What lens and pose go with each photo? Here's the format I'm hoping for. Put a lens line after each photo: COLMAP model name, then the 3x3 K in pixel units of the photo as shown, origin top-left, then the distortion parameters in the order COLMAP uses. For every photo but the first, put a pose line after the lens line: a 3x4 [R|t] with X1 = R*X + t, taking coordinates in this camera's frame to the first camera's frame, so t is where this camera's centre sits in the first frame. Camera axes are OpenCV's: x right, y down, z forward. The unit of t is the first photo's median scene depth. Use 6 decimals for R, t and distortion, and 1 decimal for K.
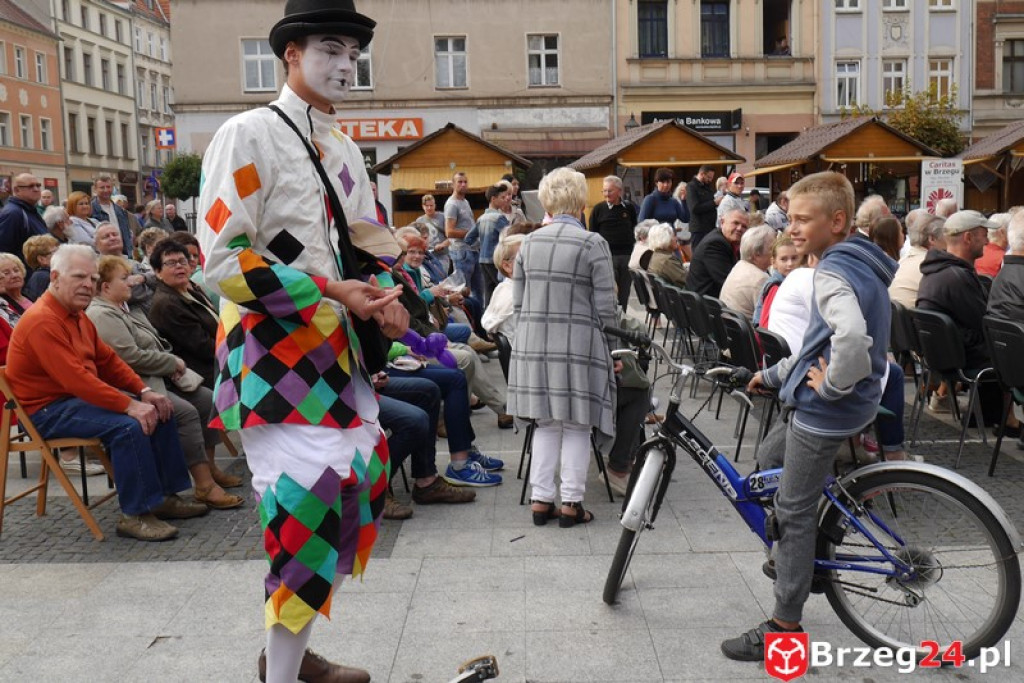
lens RADIAL K [[1064.8, 0, 487.0], [0, 1064.8, 340.7], [0, 0, 1]] dist [0.005794, 0.014595]
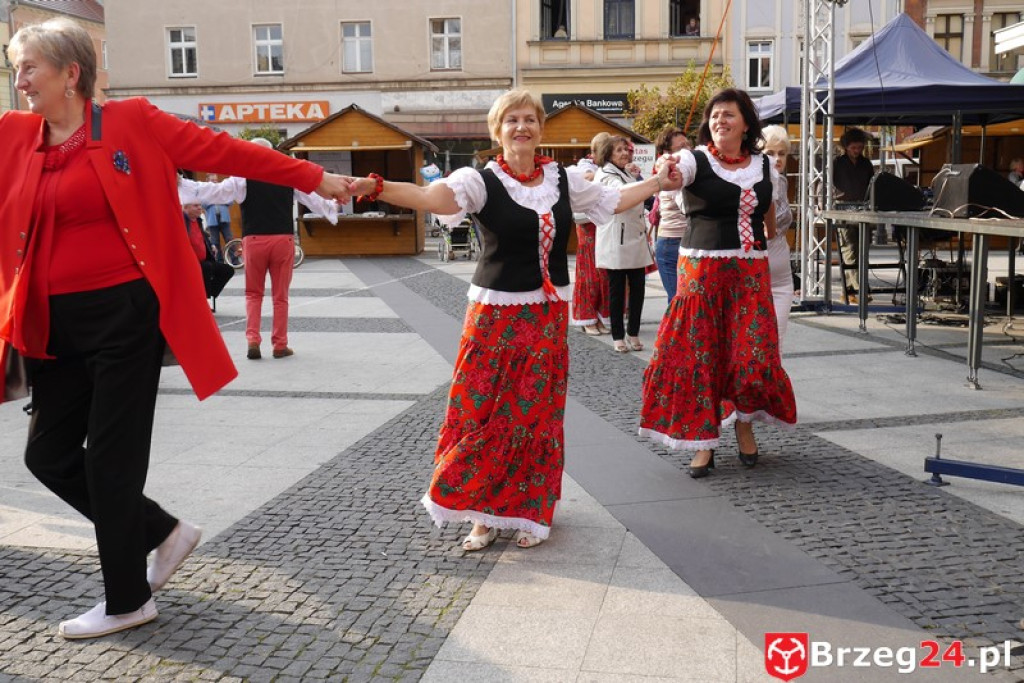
lens RADIAL K [[1064.8, 0, 487.0], [0, 1064.8, 340.7], [0, 0, 1]] dist [0.005794, 0.014595]
pose [[0.980116, 0.040815, -0.194181, 0.302686], [-0.036833, 0.999031, 0.024071, -0.004508], [0.194976, -0.016440, 0.980670, -0.000728]]
